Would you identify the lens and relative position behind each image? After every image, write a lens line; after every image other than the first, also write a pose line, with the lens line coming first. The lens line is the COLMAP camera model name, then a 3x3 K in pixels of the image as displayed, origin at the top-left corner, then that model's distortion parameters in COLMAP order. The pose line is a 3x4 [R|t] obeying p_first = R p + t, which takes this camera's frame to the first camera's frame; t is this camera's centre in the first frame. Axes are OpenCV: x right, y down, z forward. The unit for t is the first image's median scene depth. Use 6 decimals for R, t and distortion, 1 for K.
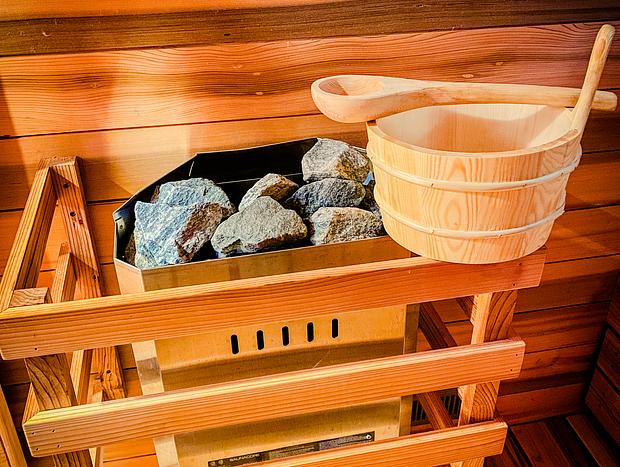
lens RADIAL K [[623.8, 0, 311.8], [0, 623.8, 232.5], [0, 0, 1]] dist [0.127619, -0.303680]
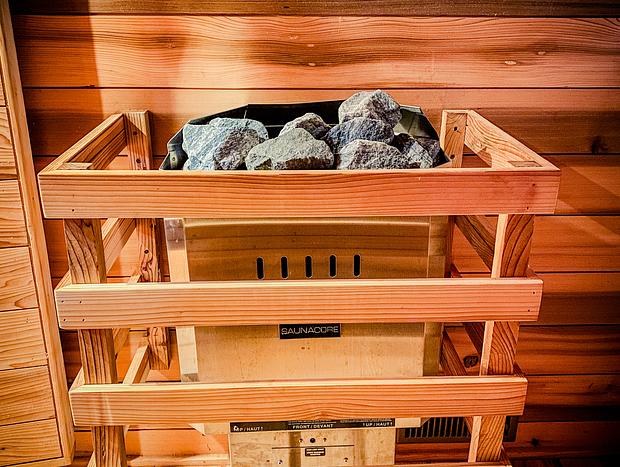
lens RADIAL K [[602.1, 0, 308.5], [0, 602.1, 206.0], [0, 0, 1]] dist [0.101869, -0.200187]
pose [[0.986932, 0.070628, -0.144831, 0.099059], [-0.093291, 0.983310, -0.156199, 0.228434], [0.131382, 0.167669, 0.977050, -0.003020]]
